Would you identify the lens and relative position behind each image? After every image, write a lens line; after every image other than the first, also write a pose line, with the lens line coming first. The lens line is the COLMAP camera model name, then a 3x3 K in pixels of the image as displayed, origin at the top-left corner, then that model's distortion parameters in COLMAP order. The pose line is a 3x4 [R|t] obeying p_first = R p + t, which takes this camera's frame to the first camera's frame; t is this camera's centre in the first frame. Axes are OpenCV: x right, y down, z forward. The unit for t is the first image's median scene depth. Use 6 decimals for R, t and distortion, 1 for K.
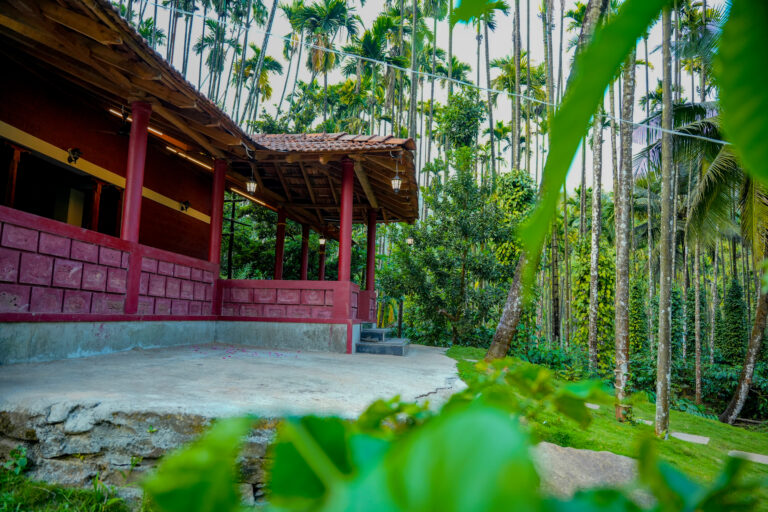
lens RADIAL K [[523.9, 0, 384.0], [0, 523.9, 256.0], [0, 0, 1]] dist [-0.009529, -0.000553]
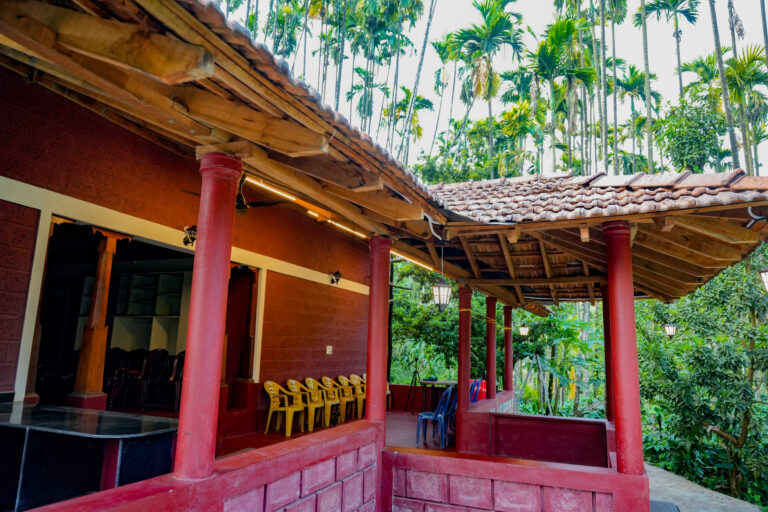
lens RADIAL K [[523.9, 0, 384.0], [0, 523.9, 256.0], [0, 0, 1]] dist [-0.009529, -0.000553]
pose [[0.958784, -0.050566, -0.279599, -0.051499], [0.031574, 0.996903, -0.072019, -0.042835], [0.282375, 0.060223, 0.957412, 0.155198]]
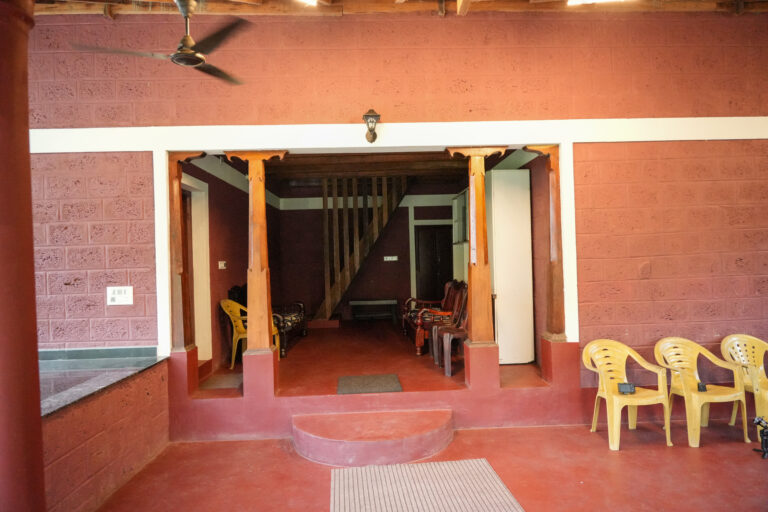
lens RADIAL K [[525.2, 0, 384.0], [0, 525.2, 270.8], [0, 0, 1]] dist [-0.003379, -0.000986]
pose [[0.126923, -0.043349, -0.990965, -0.042460], [0.148130, 0.988670, -0.024276, -0.017343], [0.980790, -0.143710, 0.131906, 0.397190]]
